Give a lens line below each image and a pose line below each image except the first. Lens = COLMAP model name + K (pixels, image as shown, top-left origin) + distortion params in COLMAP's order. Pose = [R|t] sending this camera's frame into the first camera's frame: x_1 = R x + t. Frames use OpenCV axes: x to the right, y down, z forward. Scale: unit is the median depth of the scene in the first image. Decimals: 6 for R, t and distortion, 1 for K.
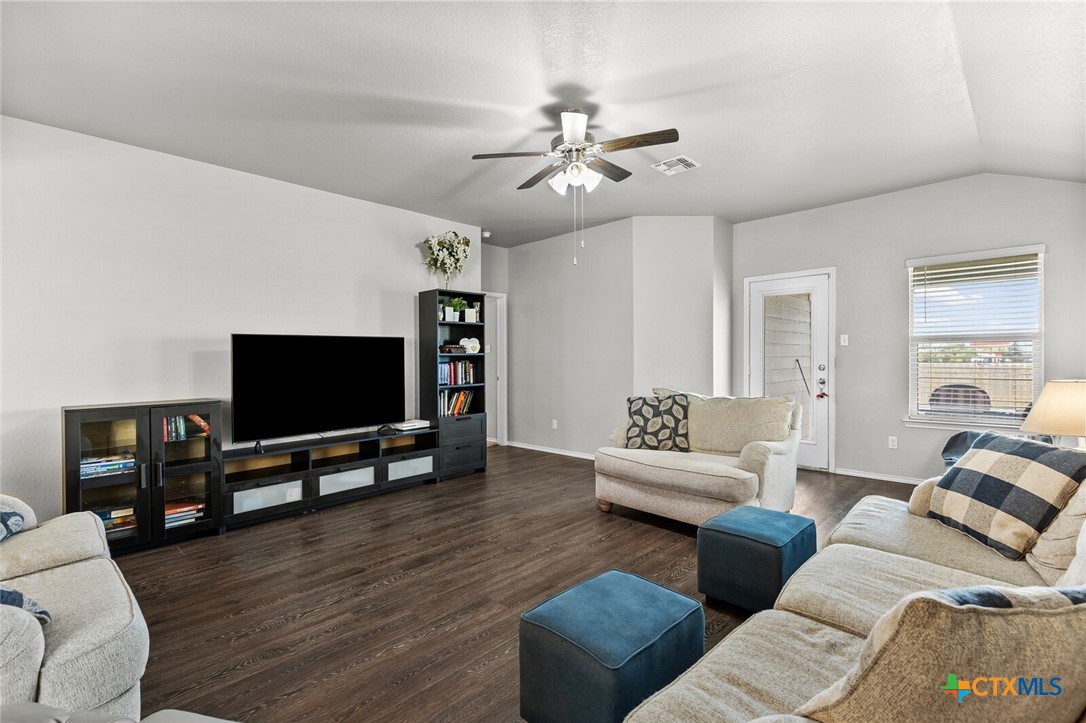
lens RADIAL K [[490.1, 0, 545.0], [0, 490.1, 363.3], [0, 0, 1]] dist [0.004169, -0.000929]
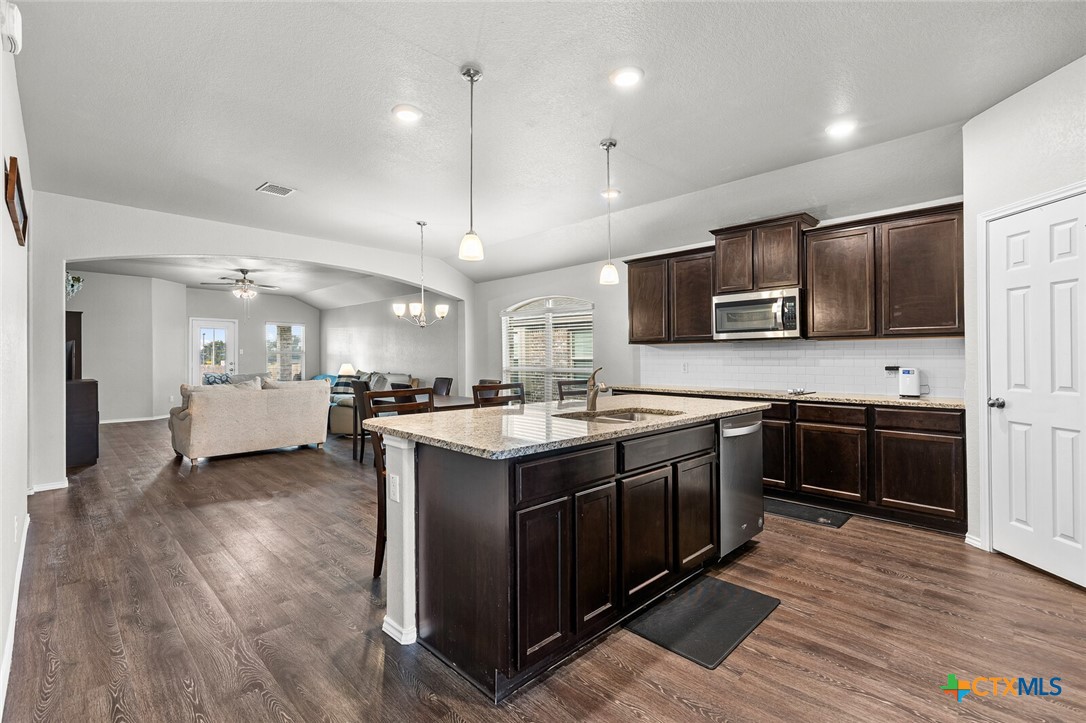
lens RADIAL K [[490.1, 0, 541.9], [0, 490.1, 359.8], [0, 0, 1]] dist [0.004169, -0.000929]
pose [[0.010574, 0.010957, 0.999884, -2.180305], [0.007578, 0.999910, -0.011037, 0.035046], [-0.999915, 0.007694, 0.010491, -0.580360]]
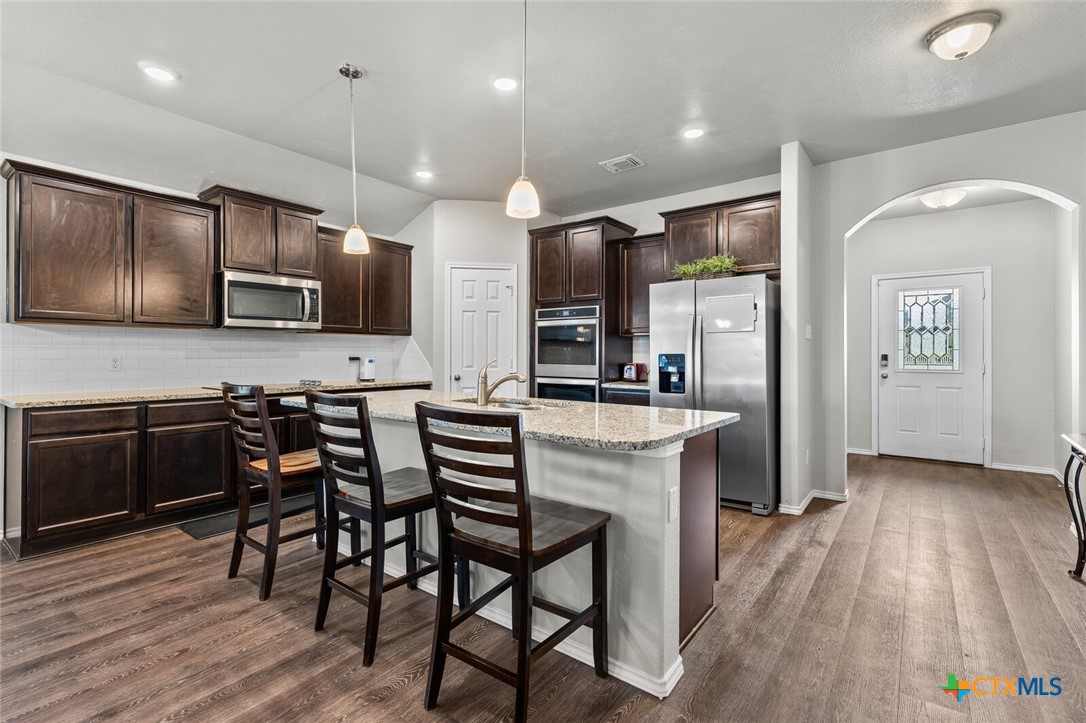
lens RADIAL K [[490.1, 0, 539.7], [0, 490.1, 353.9], [0, 0, 1]] dist [0.004169, -0.000929]
pose [[-0.993444, 0.010144, -0.113869, -1.453307], [0.009138, 0.999915, 0.009349, 0.026823], [0.113955, 0.008247, -0.993452, 0.034551]]
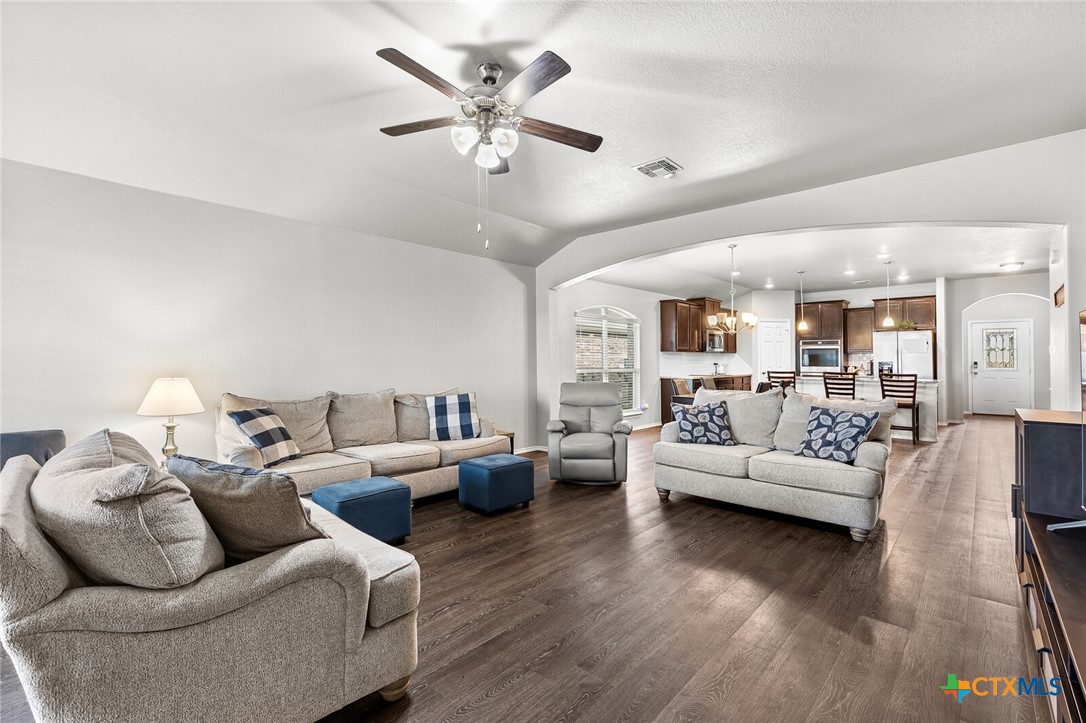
lens RADIAL K [[490.1, 0, 540.4], [0, 490.1, 358.5], [0, 0, 1]] dist [0.004169, -0.000929]
pose [[-0.999205, 0.011057, -0.038308, 0.003158], [0.010808, 0.999919, 0.006681, -0.014599], [0.038379, 0.006262, -0.999244, 1.460925]]
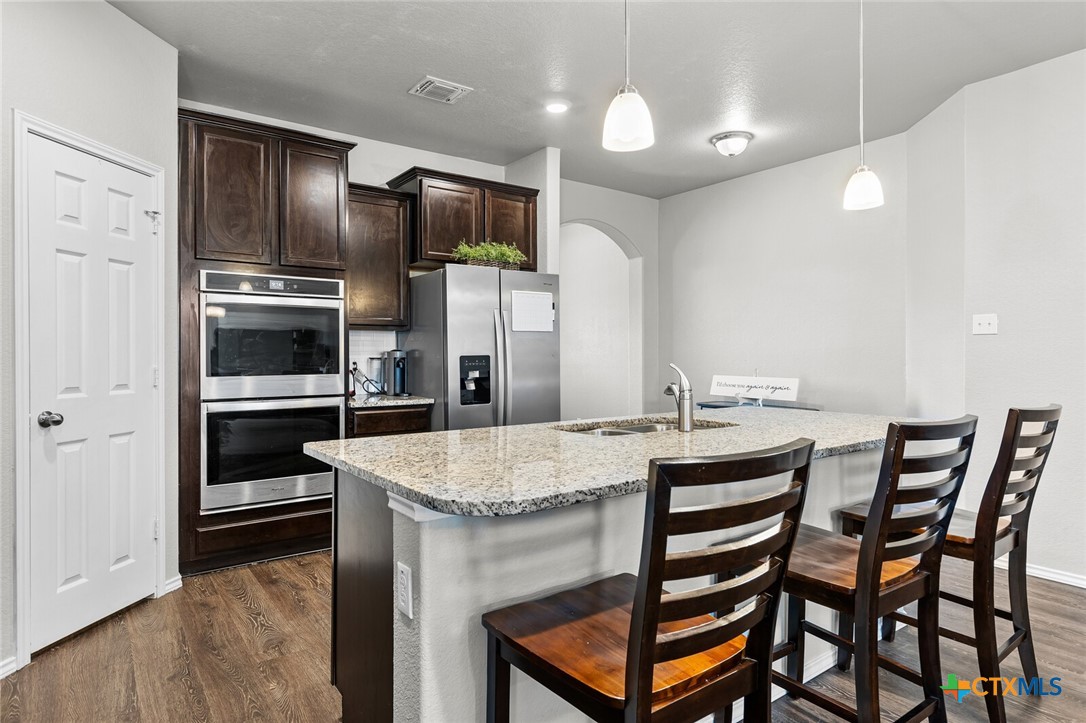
lens RADIAL K [[613.2, 0, 544.4], [0, 613.2, 354.9], [0, 0, 1]] dist [0.014499, 0.000792]
pose [[-0.161728, 0.015691, -0.986711, -0.828367], [-0.004962, 0.999848, 0.016713, 0.020136], [0.986823, 0.007600, -0.161626, -0.687489]]
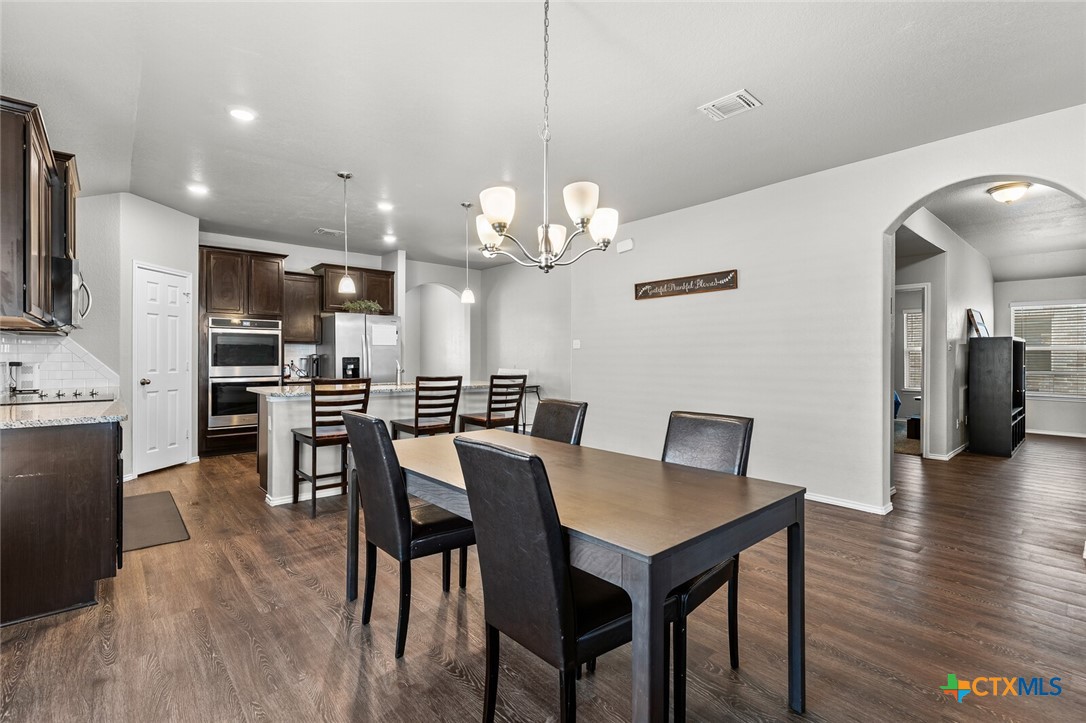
lens RADIAL K [[490.1, 0, 542.0], [0, 490.1, 357.0], [0, 0, 1]] dist [0.004169, -0.000929]
pose [[-0.079936, 0.013315, -0.996711, -0.193915], [-0.010651, 0.999842, 0.014211, 0.006924], [0.996743, 0.011752, -0.079782, -0.172167]]
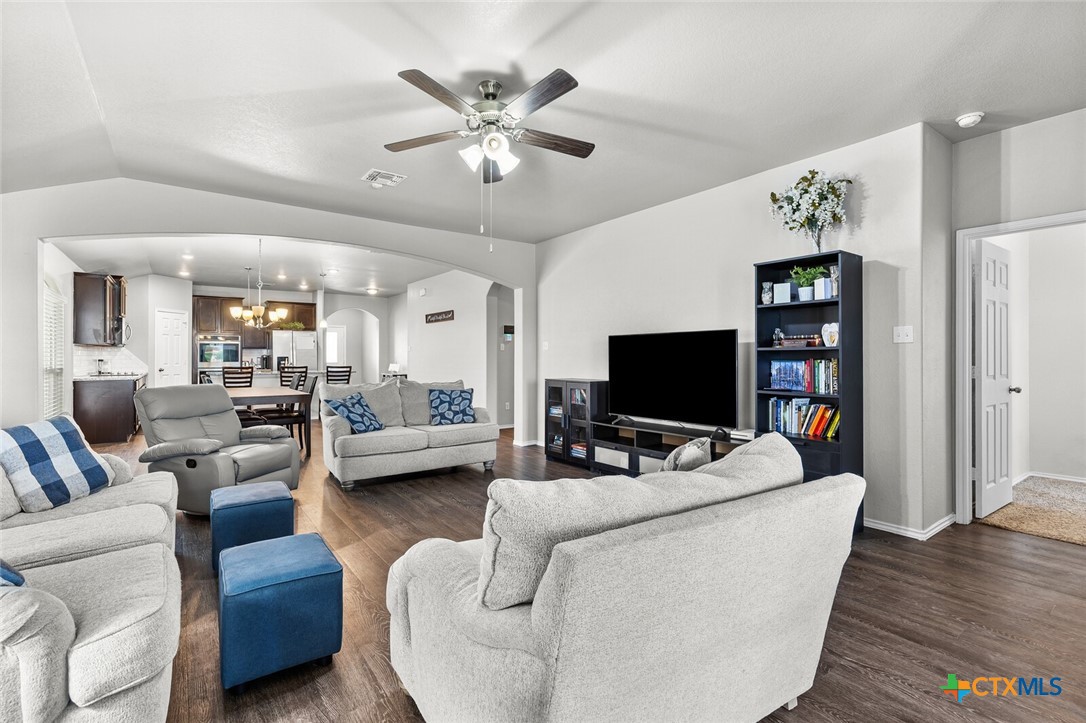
lens RADIAL K [[490.1, 0, 535.9], [0, 490.1, 350.9], [0, 0, 1]] dist [0.004169, -0.000929]
pose [[-0.168580, 0.003827, -0.985681, 0.739907], [-0.007019, 0.999962, 0.005083, -0.020422], [0.985663, 0.007776, -0.168547, 0.978210]]
